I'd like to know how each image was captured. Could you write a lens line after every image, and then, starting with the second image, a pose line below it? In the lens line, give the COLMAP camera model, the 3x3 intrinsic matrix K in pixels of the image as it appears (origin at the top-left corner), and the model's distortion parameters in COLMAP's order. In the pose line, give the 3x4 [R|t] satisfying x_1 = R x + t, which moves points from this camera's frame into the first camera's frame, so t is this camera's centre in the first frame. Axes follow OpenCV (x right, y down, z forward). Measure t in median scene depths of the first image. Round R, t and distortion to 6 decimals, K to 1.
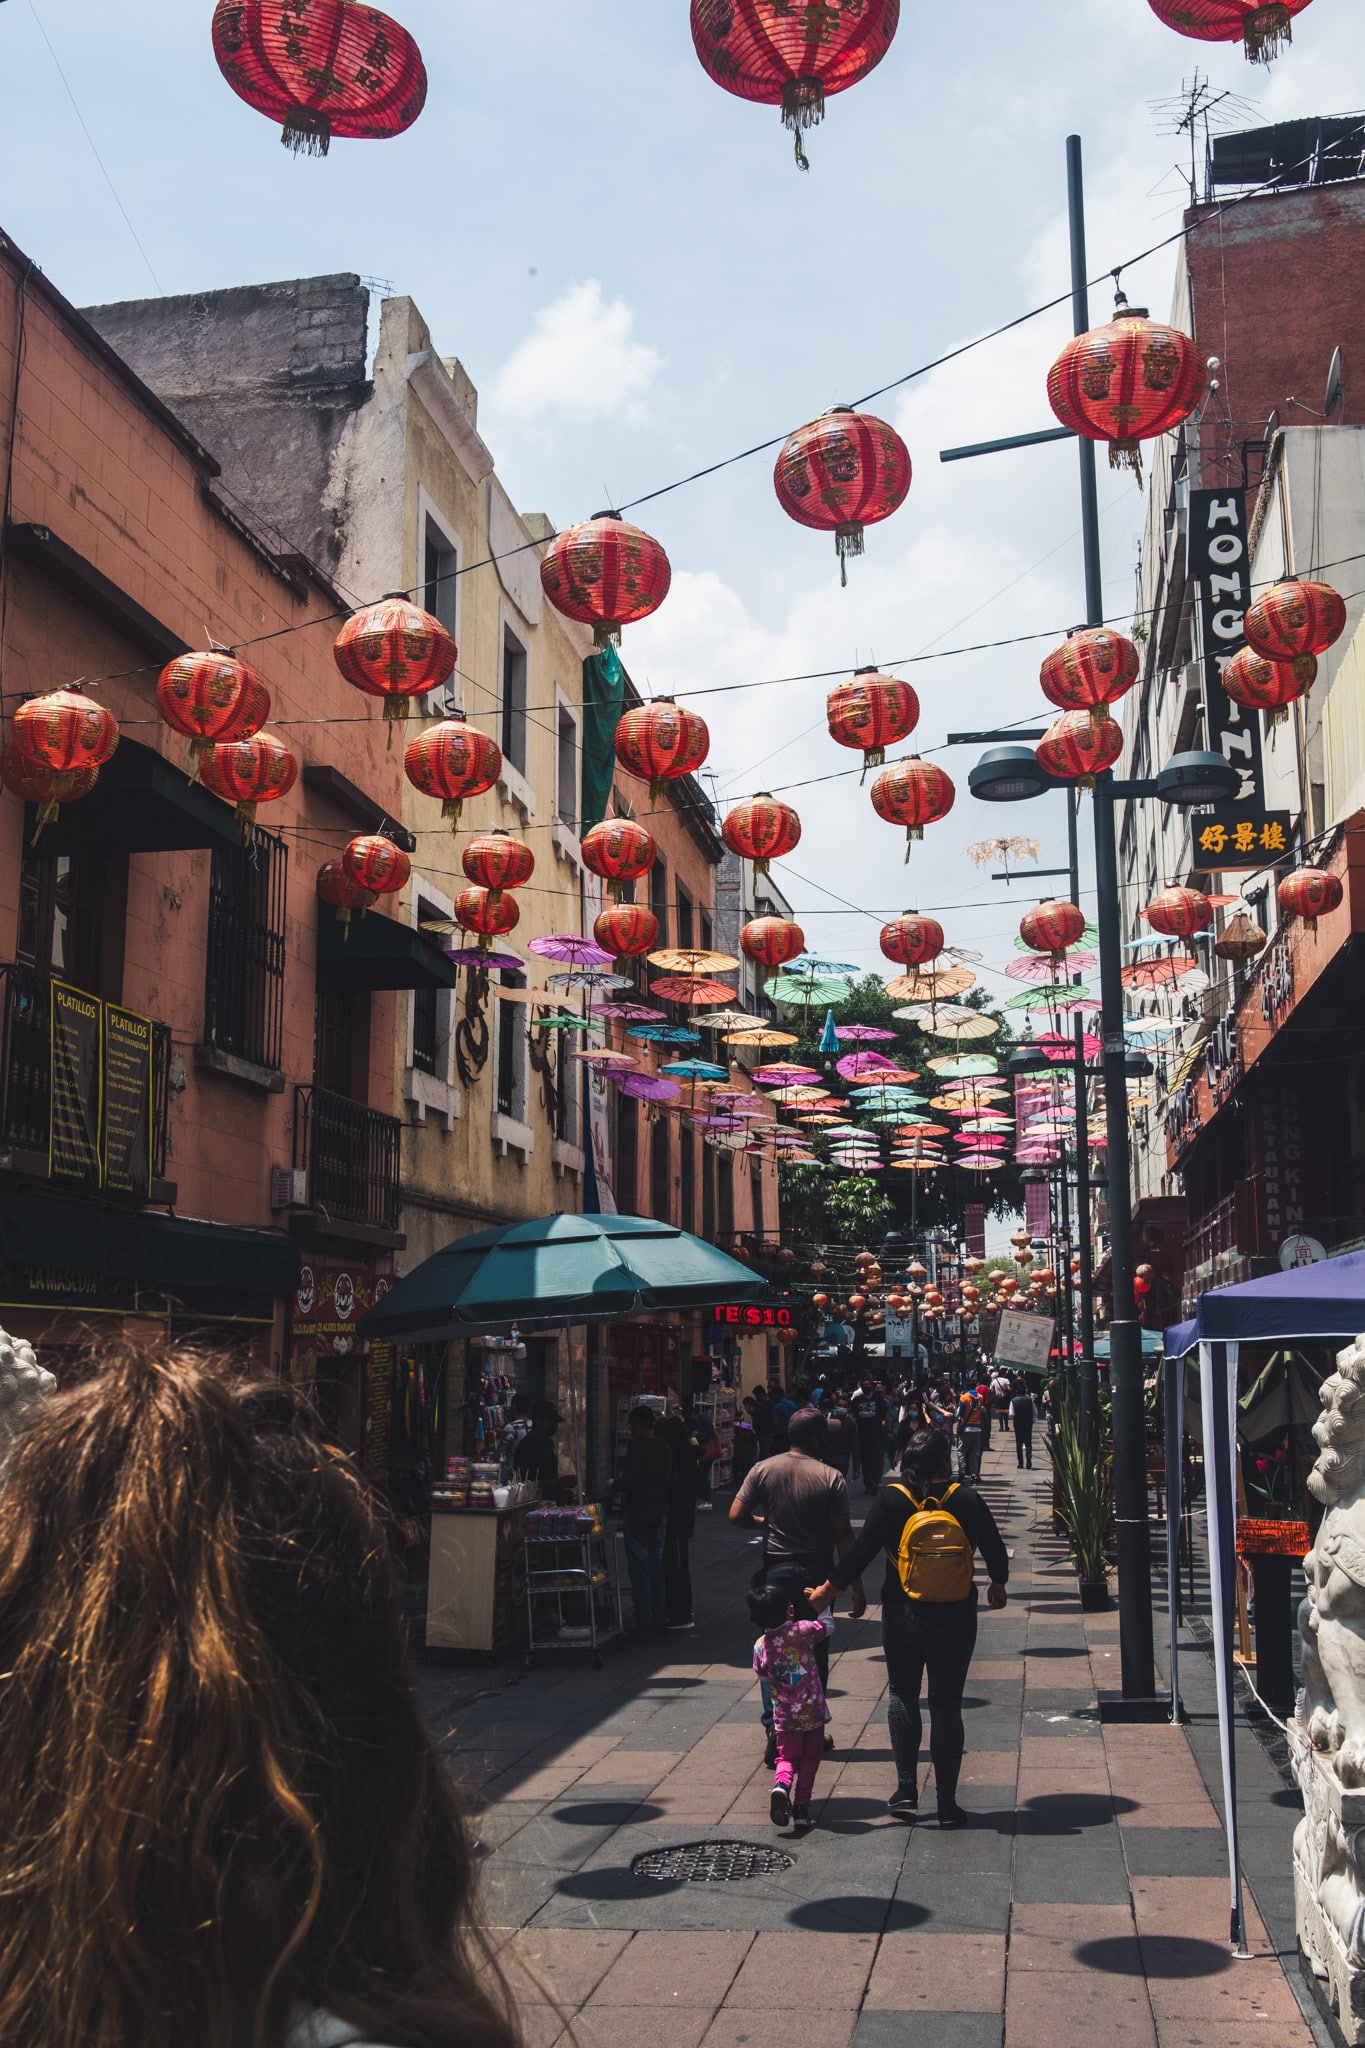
lens RADIAL K [[1945.7, 0, 687.6], [0, 1945.7, 1025.0], [0, 0, 1]] dist [-0.040529, 0.085705]
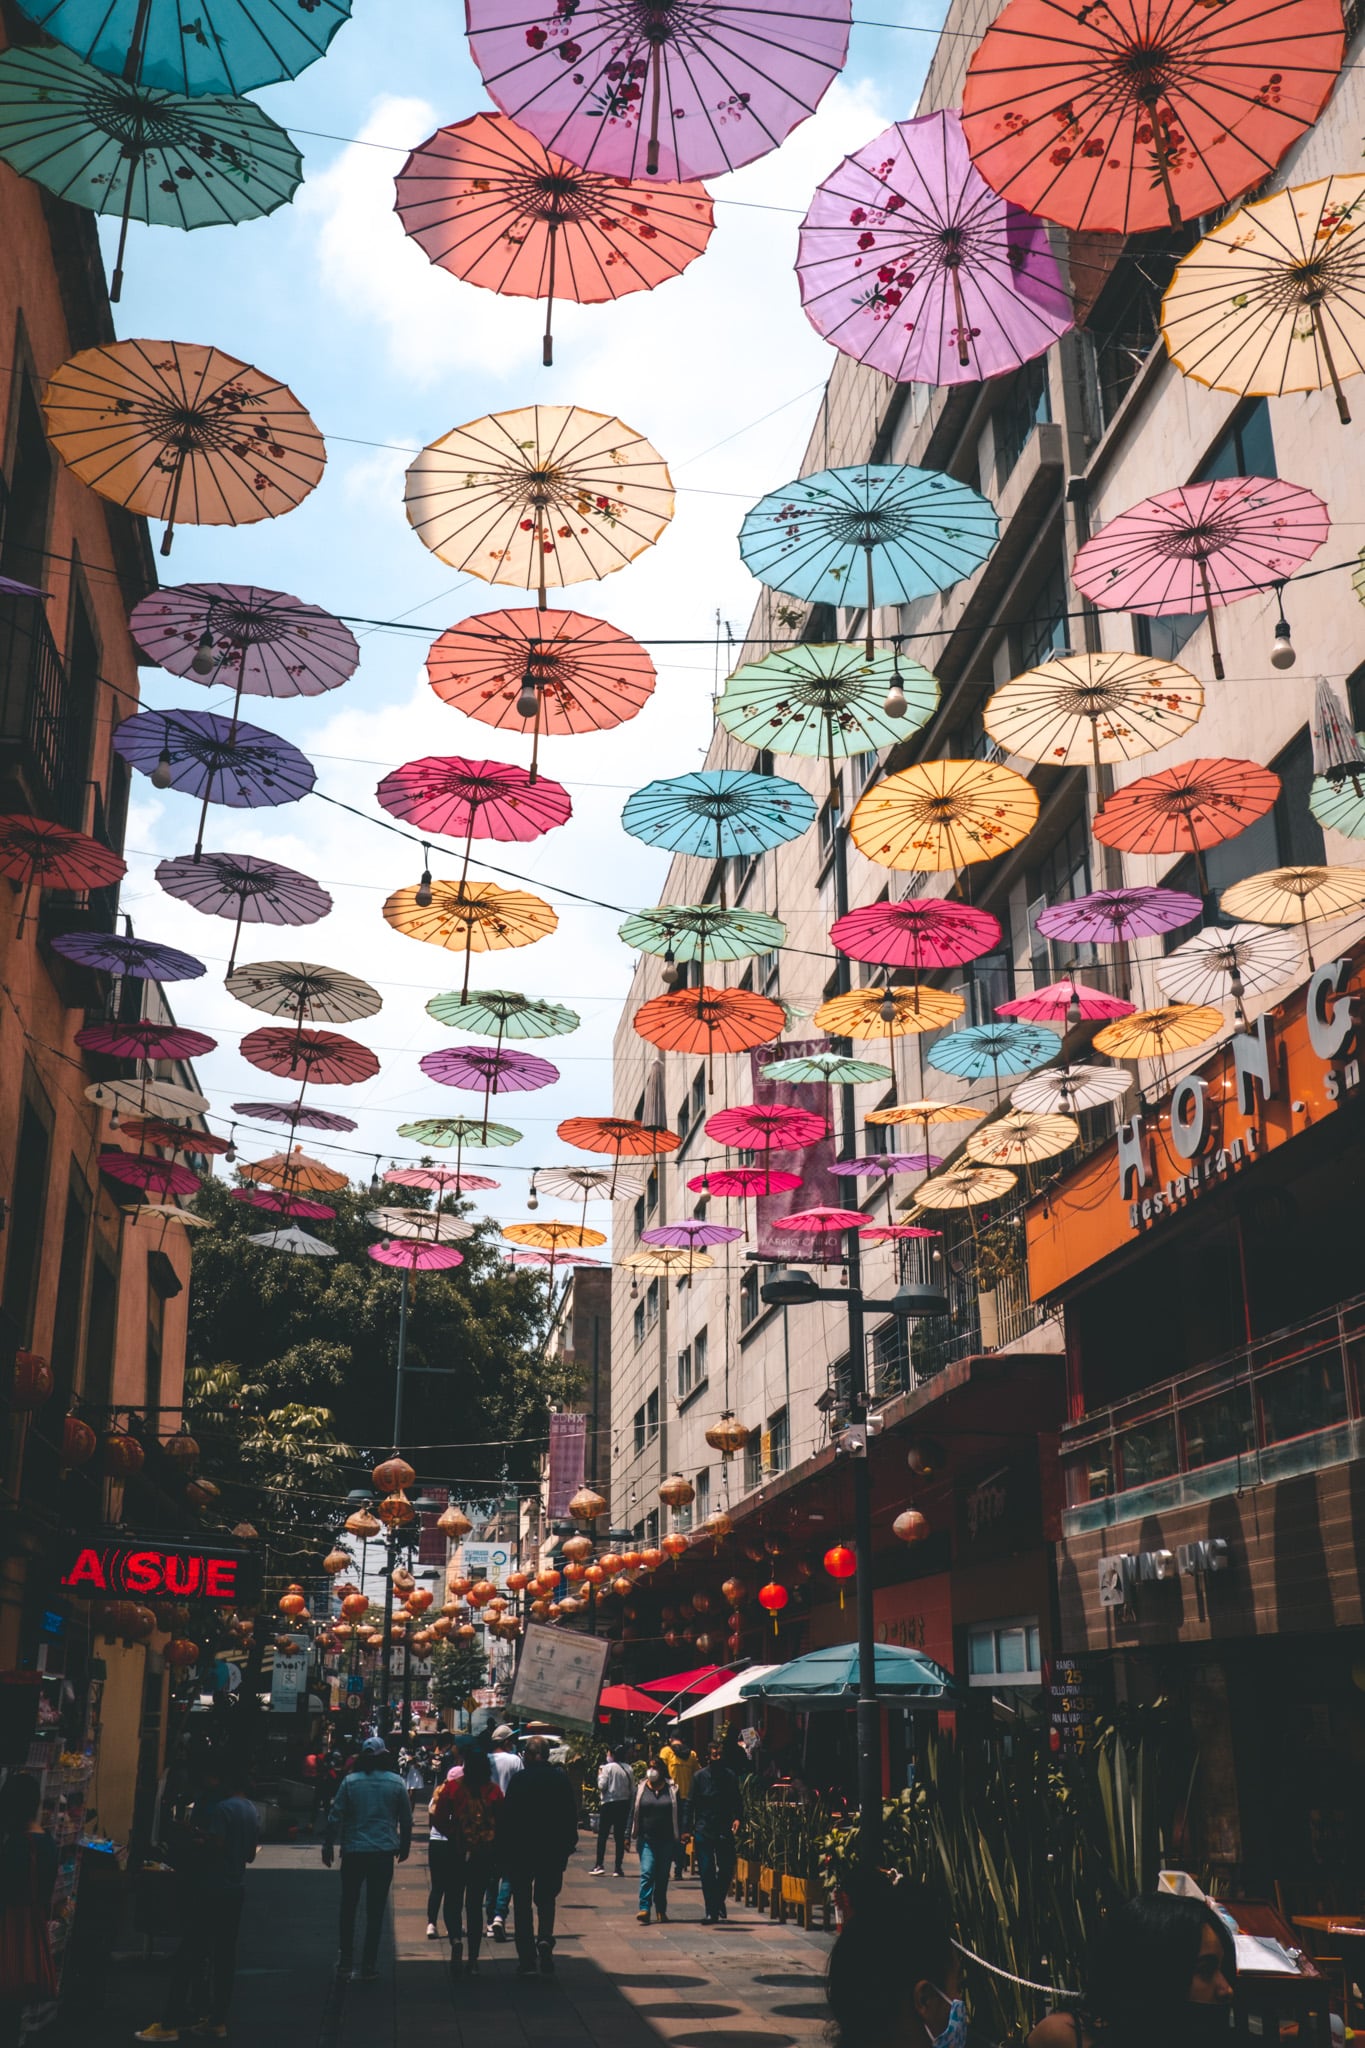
lens RADIAL K [[1950.2, 0, 682.5], [0, 1950.2, 1024.0], [0, 0, 1]] dist [-0.051856, 0.122612]
pose [[0.948577, 0.104097, 0.298939, 0.004342], [-0.050513, 0.982058, -0.181688, 0.068002], [-0.312489, 0.157244, 0.936816, 0.371146]]
